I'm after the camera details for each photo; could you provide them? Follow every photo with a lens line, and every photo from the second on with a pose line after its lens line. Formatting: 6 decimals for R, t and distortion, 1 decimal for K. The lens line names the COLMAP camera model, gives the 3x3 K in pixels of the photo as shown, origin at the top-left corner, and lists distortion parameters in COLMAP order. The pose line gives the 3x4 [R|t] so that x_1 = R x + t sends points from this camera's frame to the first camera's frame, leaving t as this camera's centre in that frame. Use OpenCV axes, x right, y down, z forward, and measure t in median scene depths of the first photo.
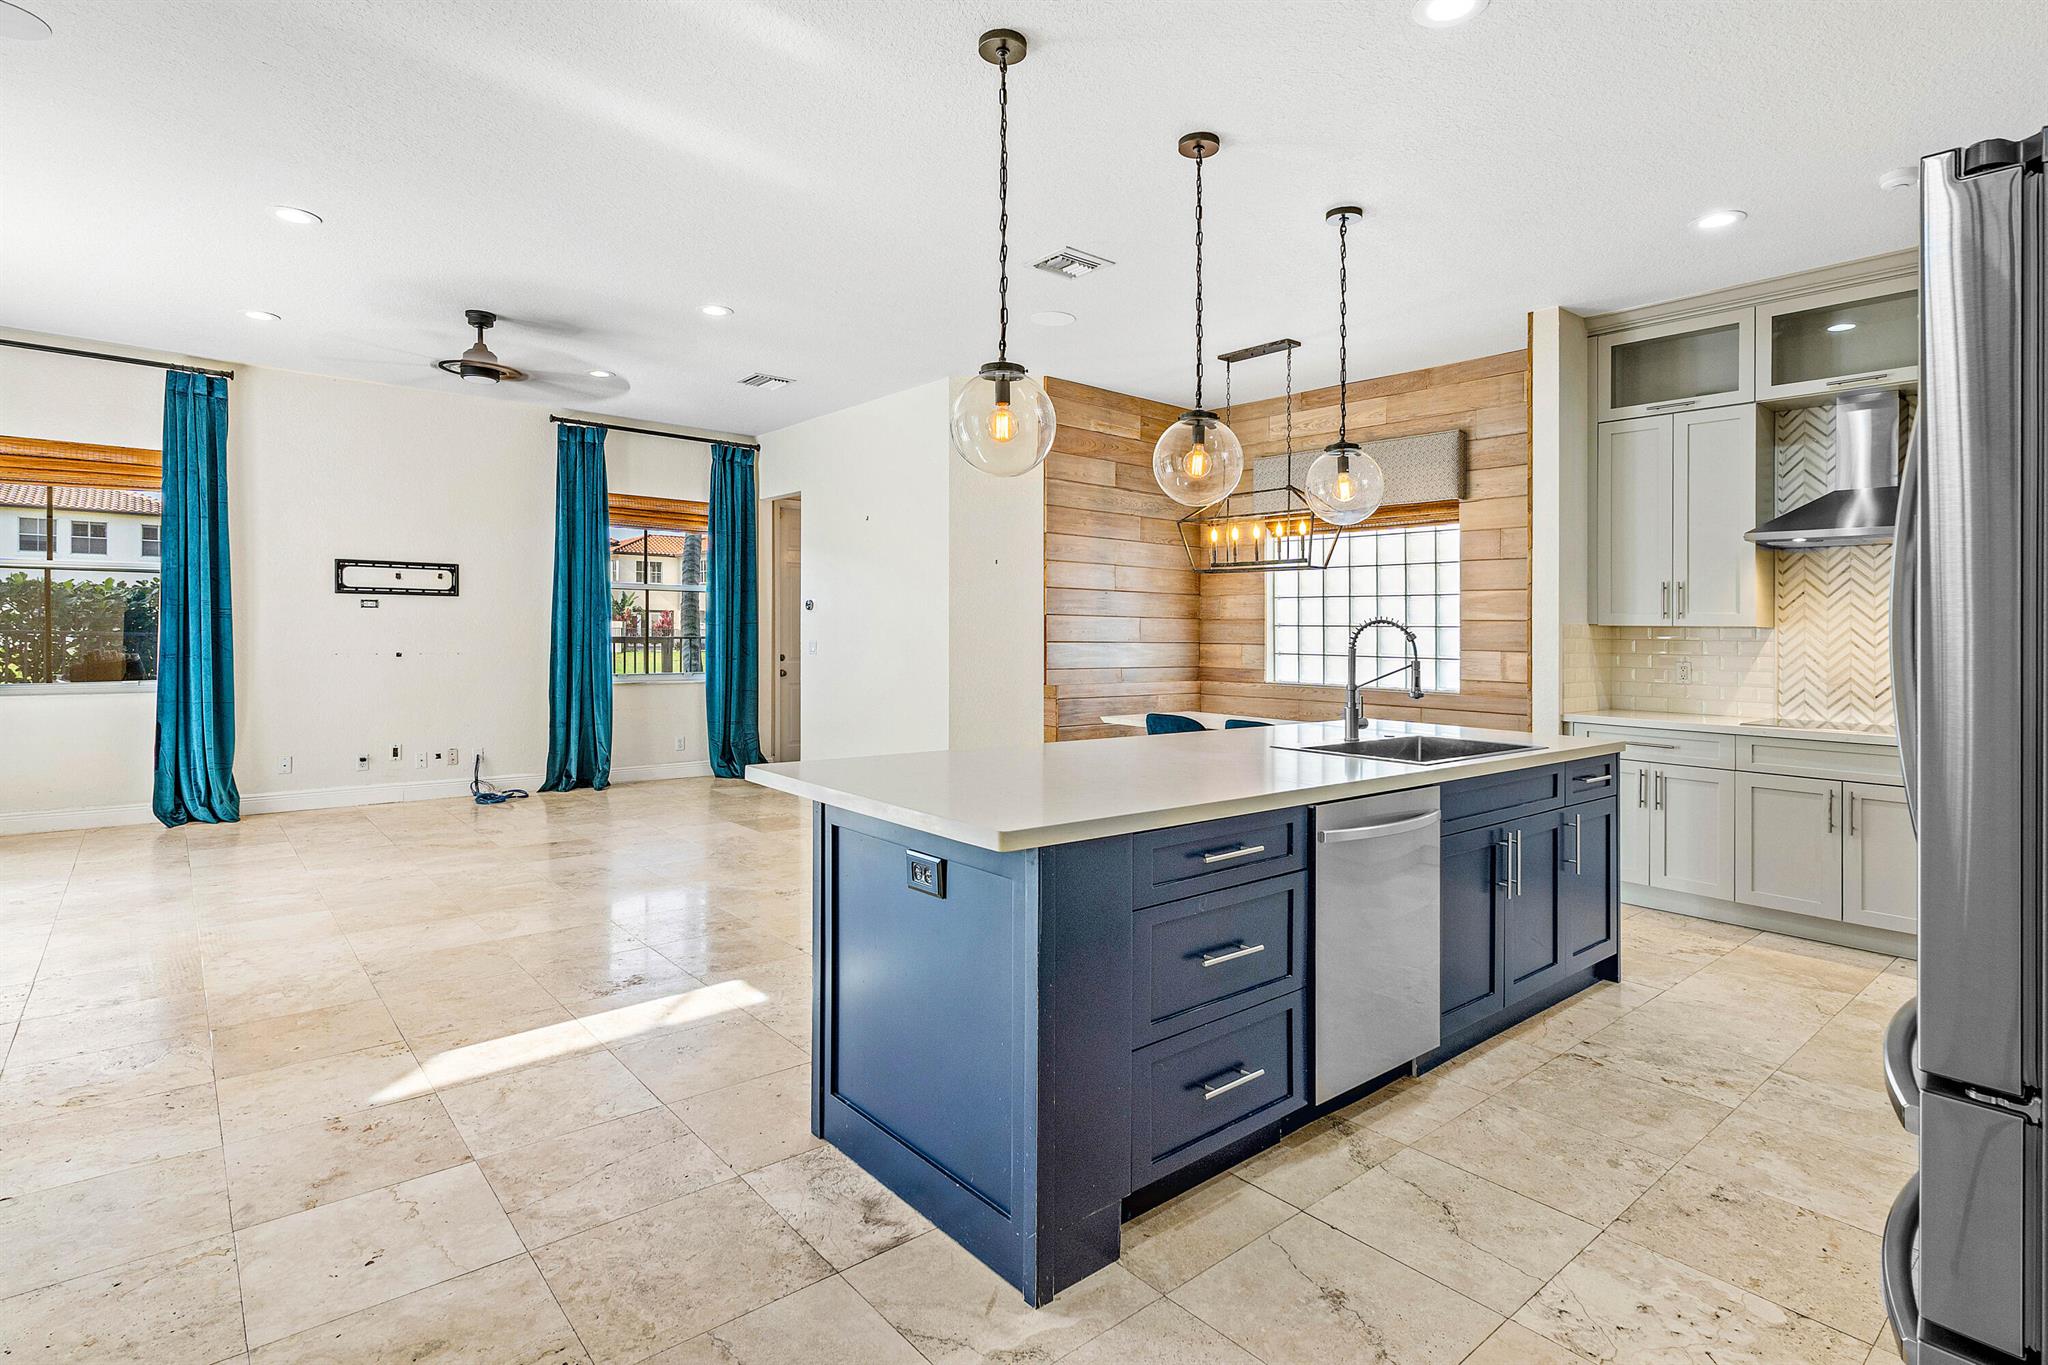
lens RADIAL K [[995.6, 0, 964.3], [0, 995.6, 633.1], [0, 0, 1]] dist [0.001176, -0.000089]
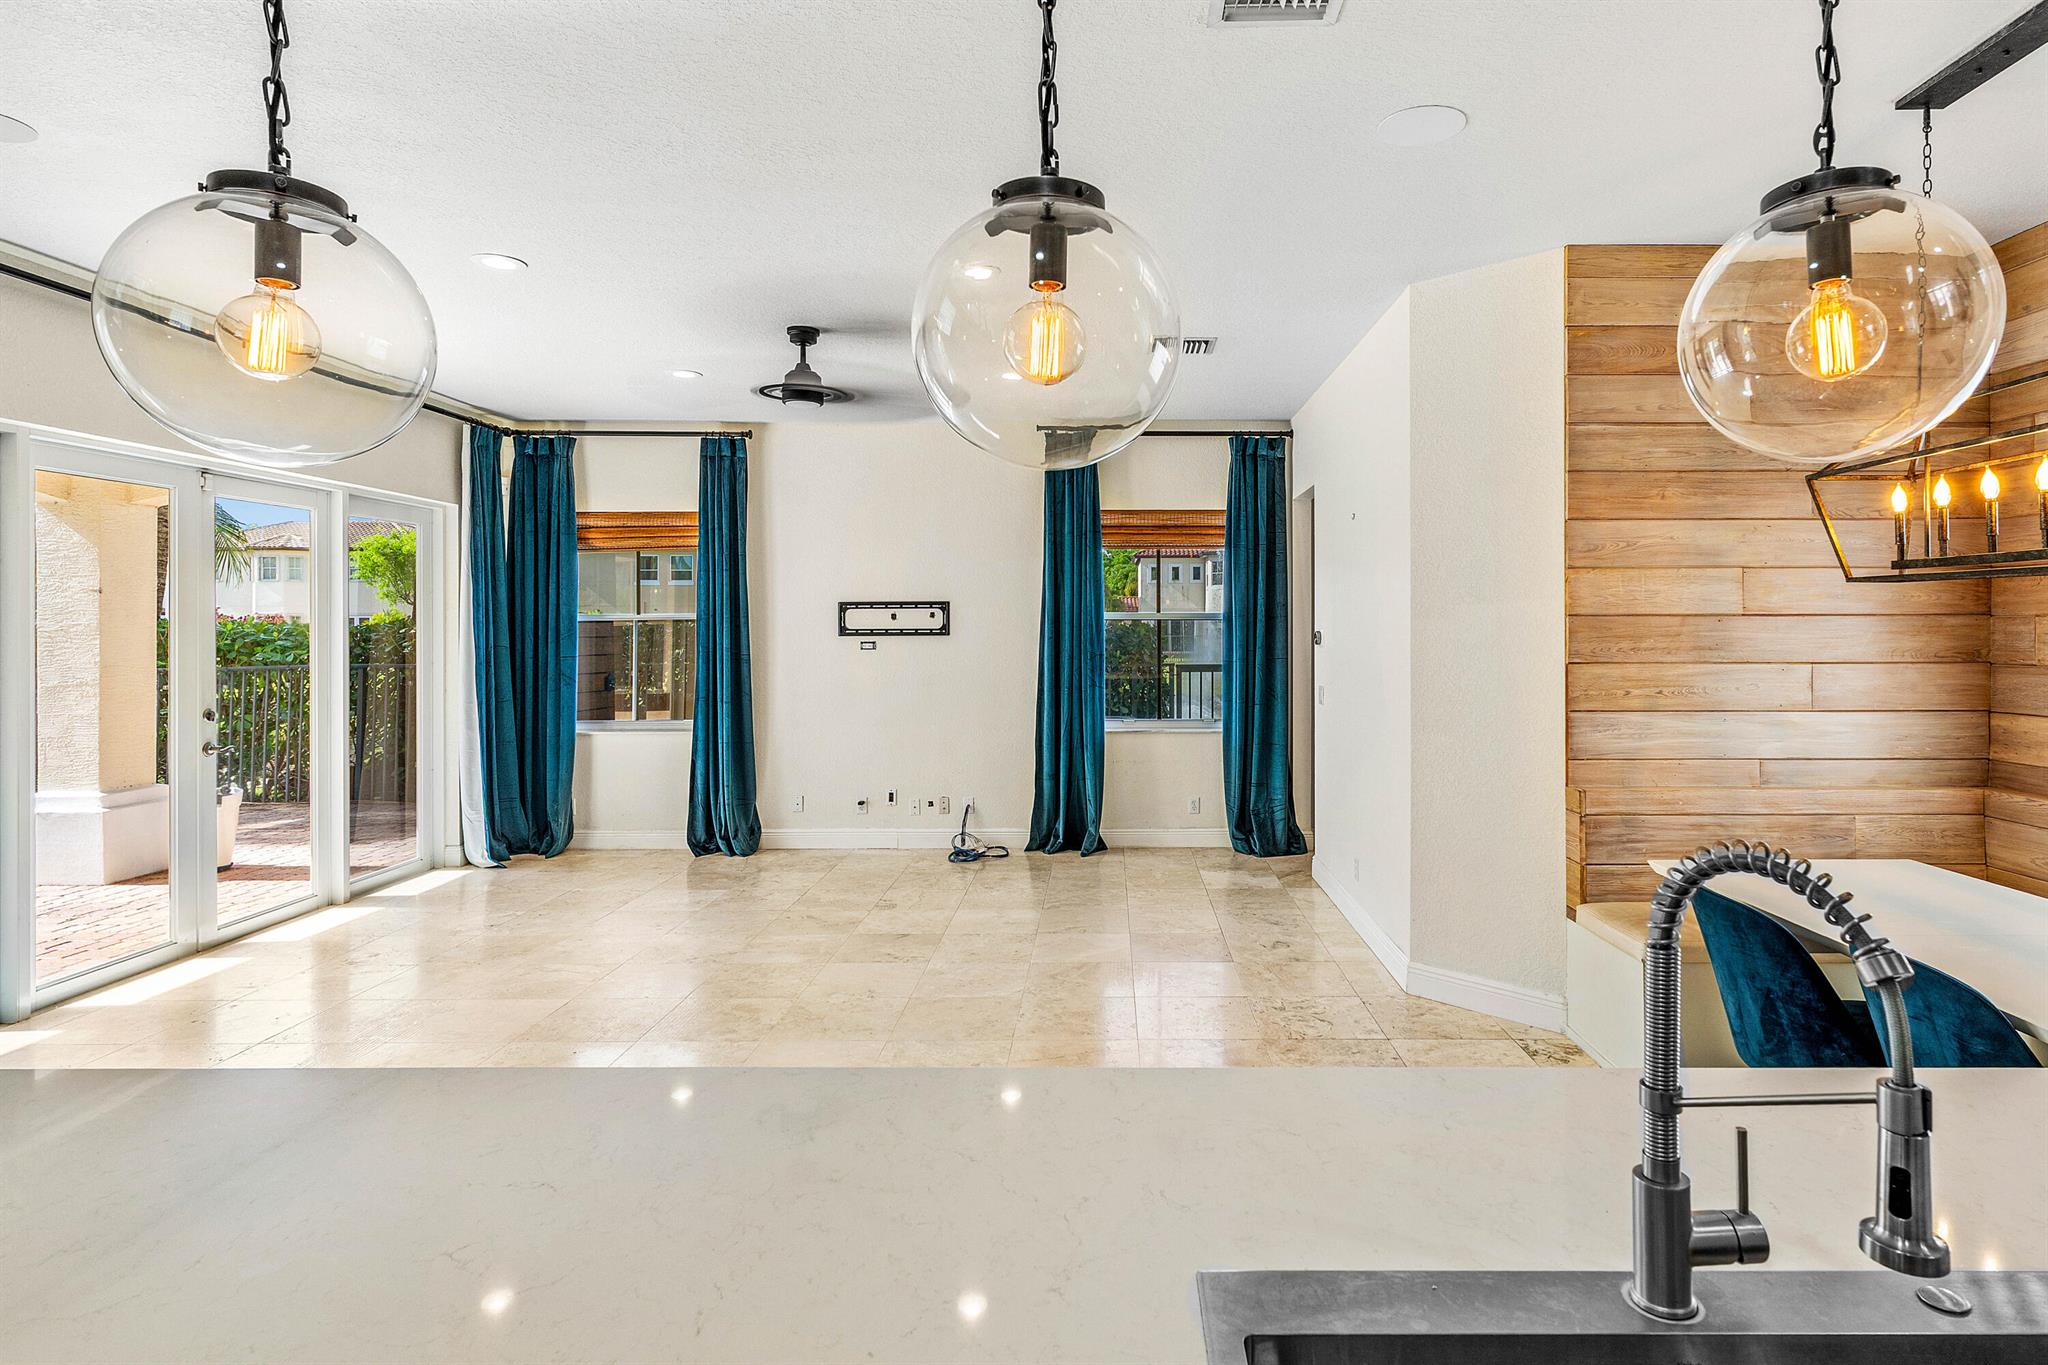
lens RADIAL K [[1028.5, 0, 1086.8], [0, 1028.5, 640.0], [0, 0, 1]] dist [0.002878, 0.000618]
pose [[0.786050, -0.010358, -0.618076, 0.208096], [0.011953, 0.999927, -0.001556, -0.031113], [0.618048, -0.006165, 0.786117, 0.331679]]
